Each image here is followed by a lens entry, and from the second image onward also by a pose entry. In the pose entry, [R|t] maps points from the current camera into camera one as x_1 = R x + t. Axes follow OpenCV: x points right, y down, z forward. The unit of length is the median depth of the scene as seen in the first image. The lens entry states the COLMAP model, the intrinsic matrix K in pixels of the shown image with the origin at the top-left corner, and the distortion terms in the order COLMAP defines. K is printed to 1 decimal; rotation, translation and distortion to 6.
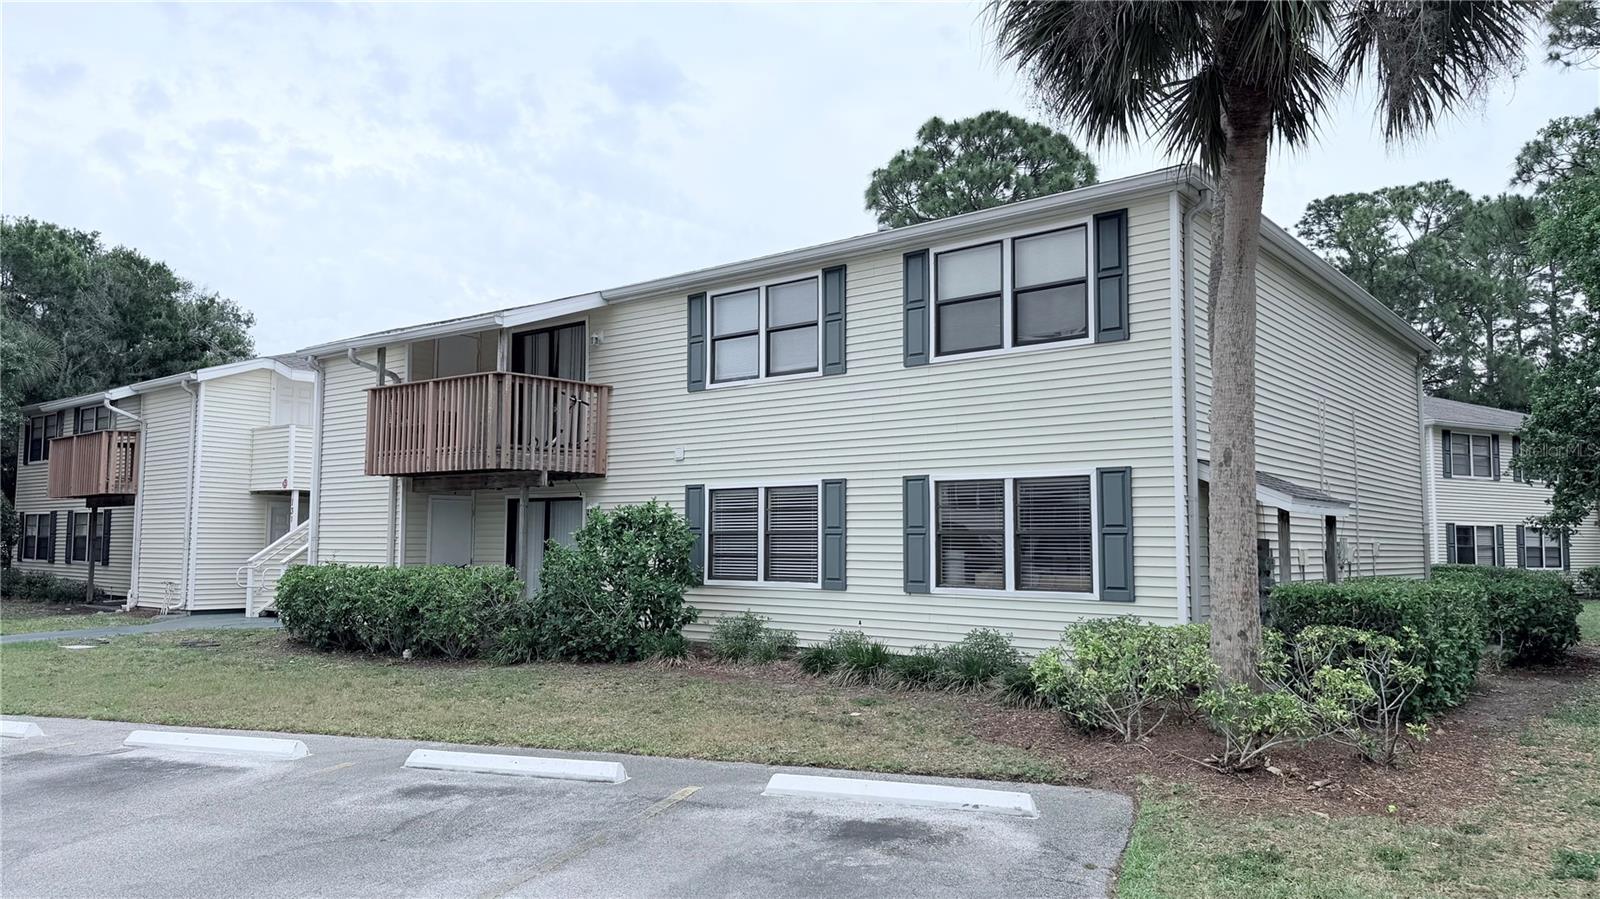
lens RADIAL K [[1134.9, 0, 806.0], [0, 1134.9, 445.0], [0, 0, 1]] dist [0.065444, -0.061993]
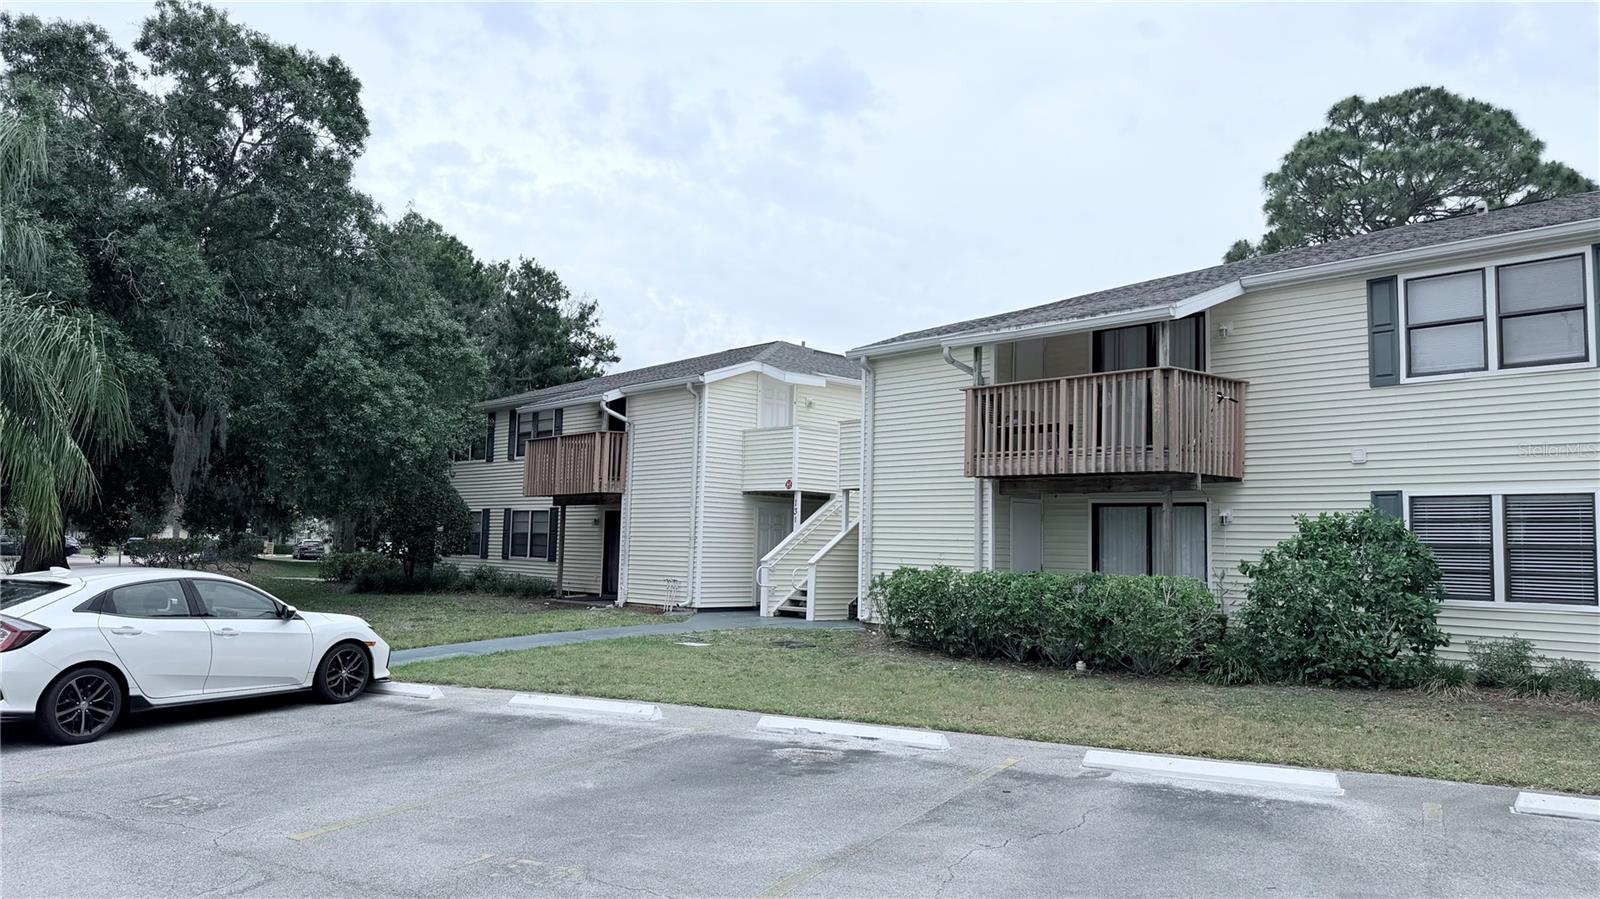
lens RADIAL K [[1134.9, 0, 836.5], [0, 1134.9, 463.9], [0, 0, 1]] dist [0.065444, -0.061993]
pose [[0.989382, 0.008064, -0.145115, -0.344361], [-0.006515, 0.999917, 0.011151, 0.005575], [0.145192, -0.010088, 0.989352, 0.034791]]
